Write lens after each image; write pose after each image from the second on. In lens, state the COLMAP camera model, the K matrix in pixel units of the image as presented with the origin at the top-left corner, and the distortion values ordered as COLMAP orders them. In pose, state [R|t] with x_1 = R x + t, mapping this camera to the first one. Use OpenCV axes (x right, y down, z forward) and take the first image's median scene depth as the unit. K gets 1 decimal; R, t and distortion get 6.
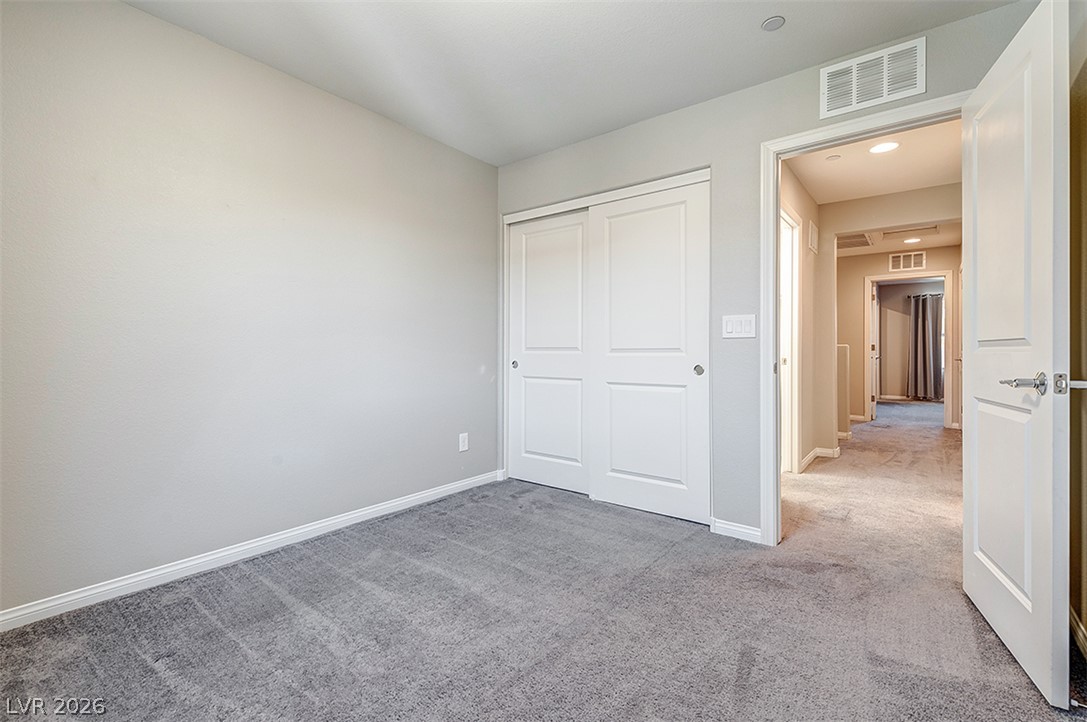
lens RADIAL K [[488.9, 0, 539.1], [0, 488.9, 361.8], [0, 0, 1]] dist [-0.000162, -0.000324]
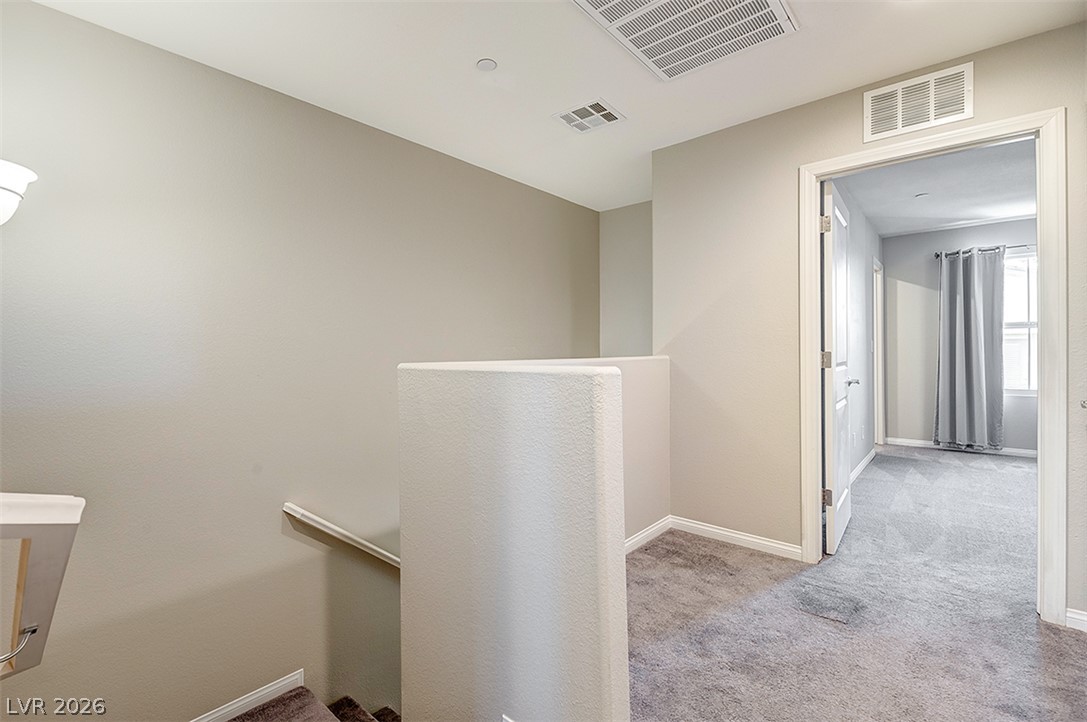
lens RADIAL K [[488.9, 0, 547.4], [0, 488.9, 351.5], [0, 0, 1]] dist [-0.000162, -0.000324]
pose [[0.999125, 0.002820, -0.041736, 0.358000], [-0.003296, 0.999930, -0.011325, -0.021283], [0.041702, 0.011453, 0.999064, 0.456325]]
